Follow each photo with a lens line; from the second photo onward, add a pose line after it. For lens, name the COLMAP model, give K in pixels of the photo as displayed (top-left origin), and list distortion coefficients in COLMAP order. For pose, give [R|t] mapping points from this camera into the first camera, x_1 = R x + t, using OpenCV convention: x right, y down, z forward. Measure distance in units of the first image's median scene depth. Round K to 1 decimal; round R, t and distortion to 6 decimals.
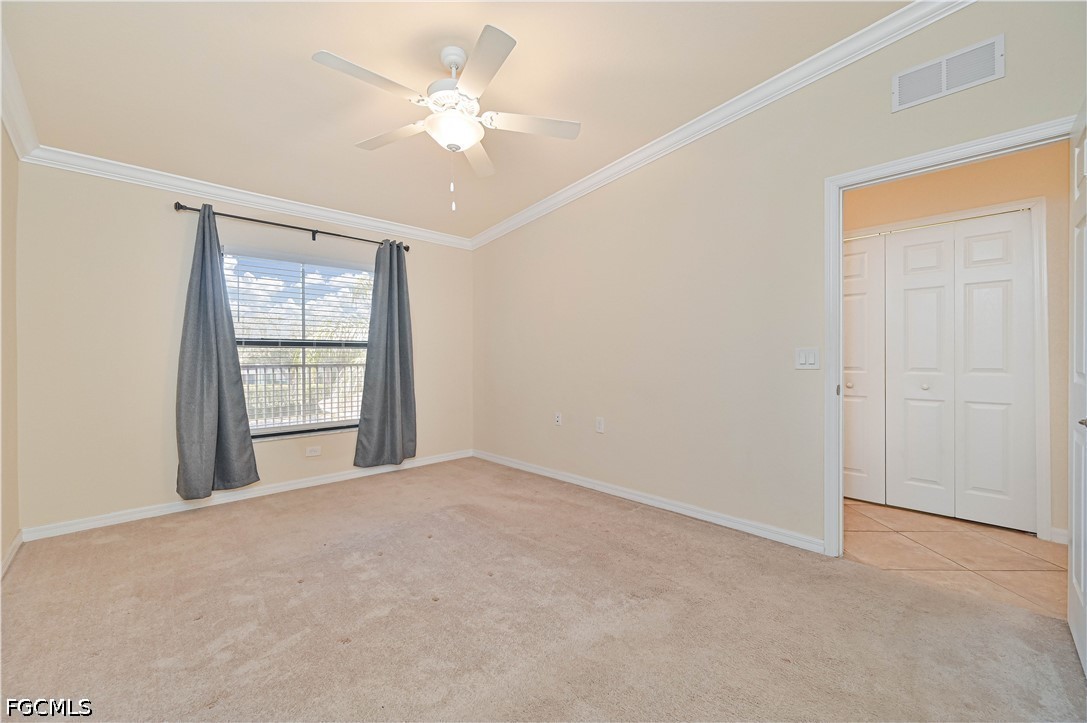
lens RADIAL K [[432.8, 0, 546.5], [0, 432.8, 357.3], [0, 0, 1]] dist [0.002674, 0.000234]
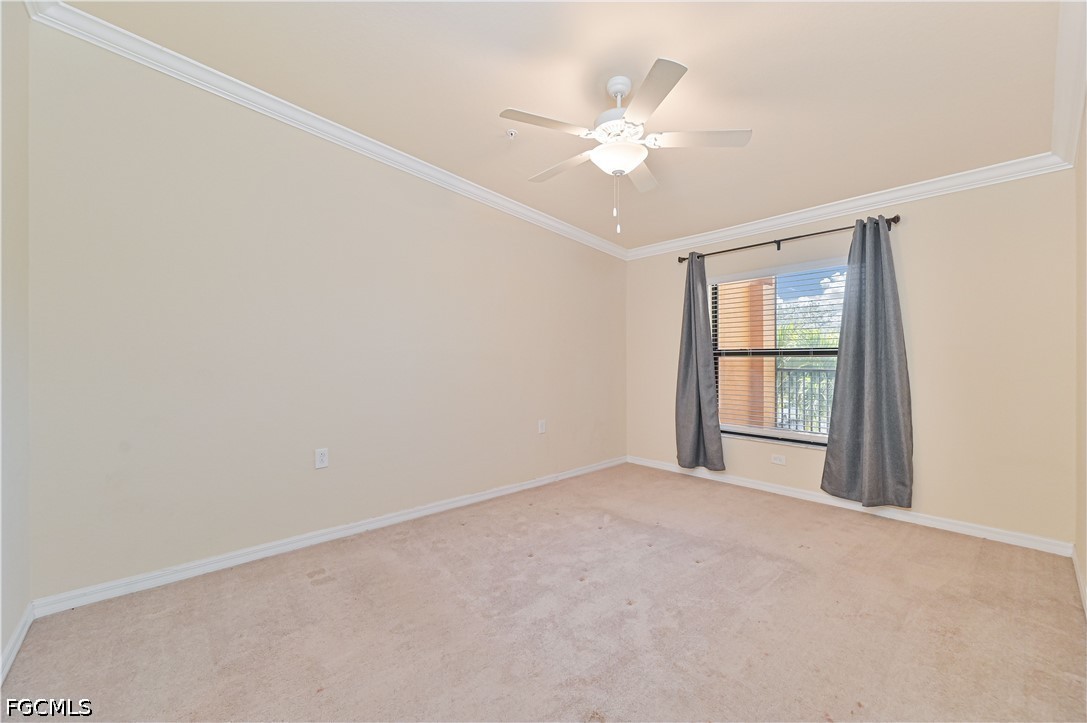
lens RADIAL K [[408.3, 0, 543.5], [0, 408.3, 361.5], [0, 0, 1]] dist [0.000484, 0.000057]
pose [[0.000094, -0.001346, -0.999999, 0.407804], [-0.010411, 0.999945, -0.001347, -0.003690], [0.999946, 0.010411, 0.000080, 0.448090]]
